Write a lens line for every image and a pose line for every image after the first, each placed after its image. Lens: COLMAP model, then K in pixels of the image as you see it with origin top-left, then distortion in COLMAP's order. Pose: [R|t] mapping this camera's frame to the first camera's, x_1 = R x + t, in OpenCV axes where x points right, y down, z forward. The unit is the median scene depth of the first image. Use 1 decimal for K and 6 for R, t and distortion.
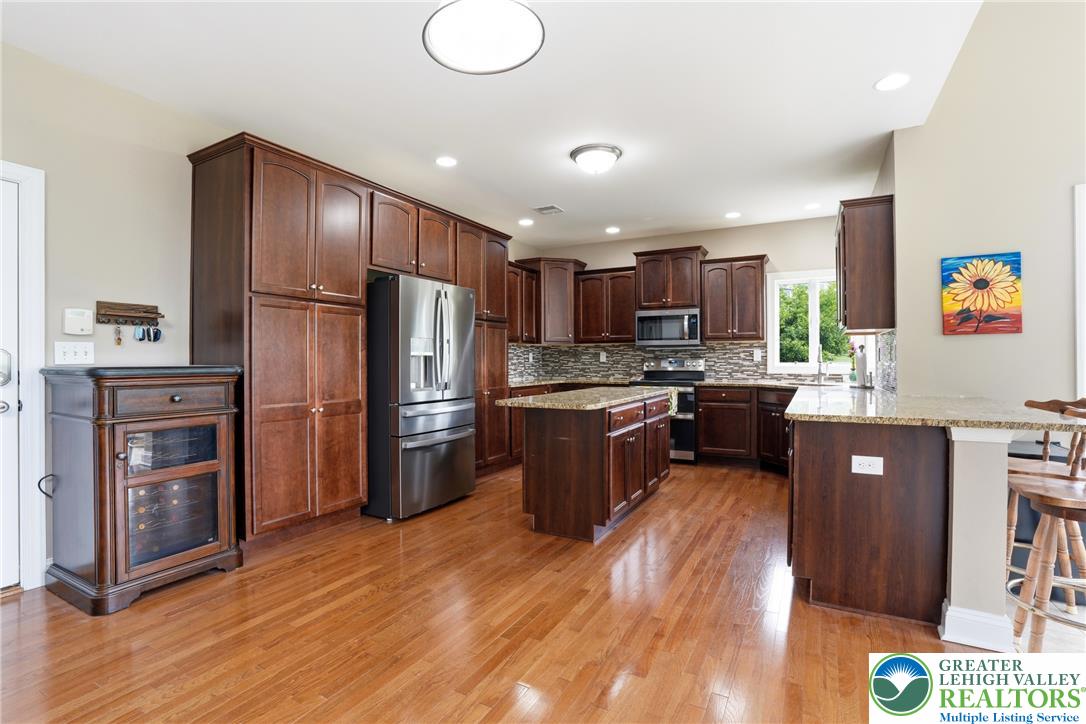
lens RADIAL K [[498.4, 0, 546.6], [0, 498.4, 360.7], [0, 0, 1]] dist [-0.031974, 0.001340]
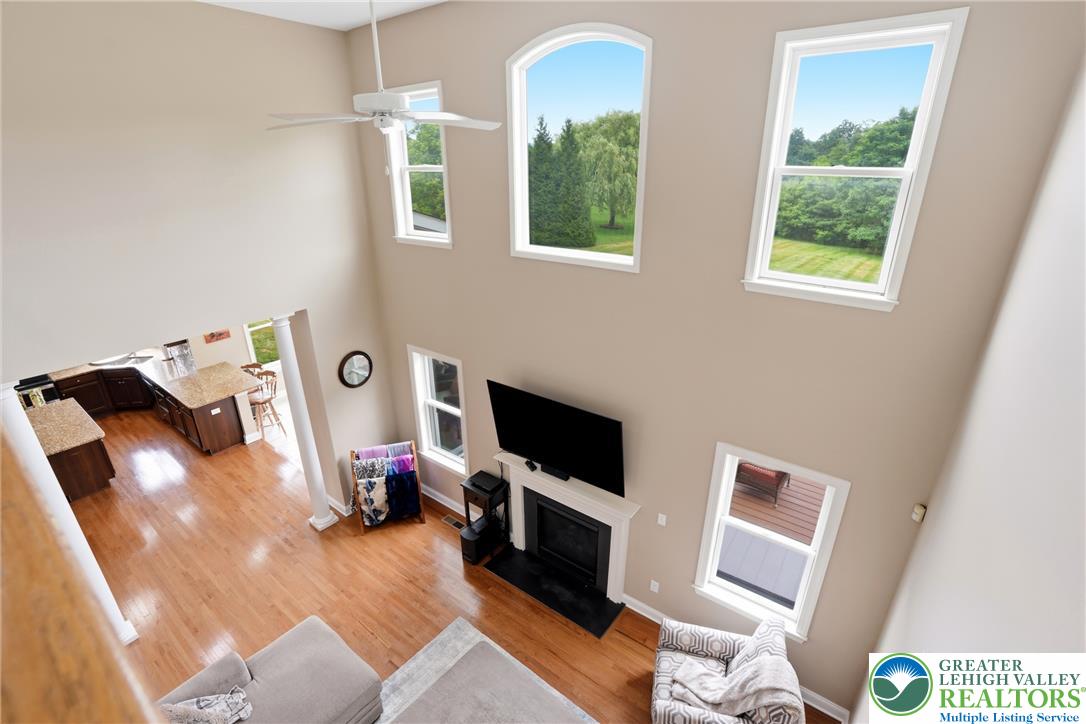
lens RADIAL K [[498.4, 0, 535.2], [0, 498.4, 345.3], [0, 0, 1]] dist [-0.031974, 0.001340]
pose [[0.159089, -0.359481, 0.919491, -1.385638], [0.016472, 0.932189, 0.361596, -0.995173], [-0.987127, -0.042380, 0.154223, -1.195287]]
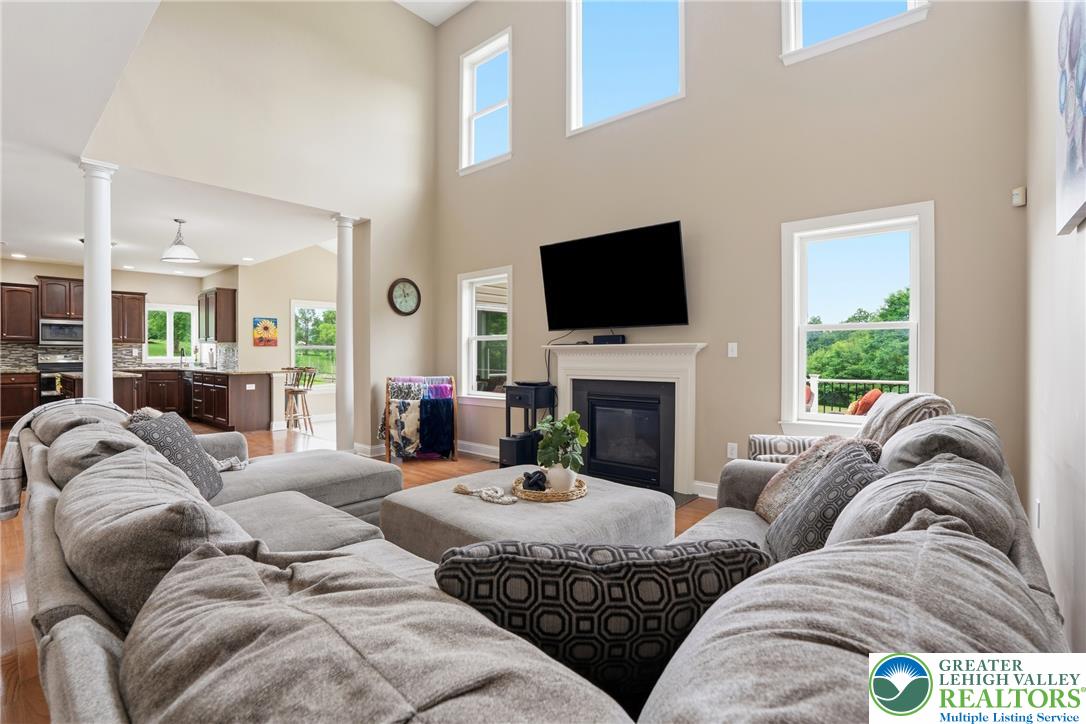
lens RADIAL K [[498.4, 0, 538.2], [0, 498.4, 356.5], [0, 0, 1]] dist [-0.031974, 0.001340]
pose [[0.213323, -0.000369, 0.976982, -1.546661], [0.000228, 1.000000, 0.000328, 0.005017], [-0.976982, 0.000153, 0.213323, -1.140487]]
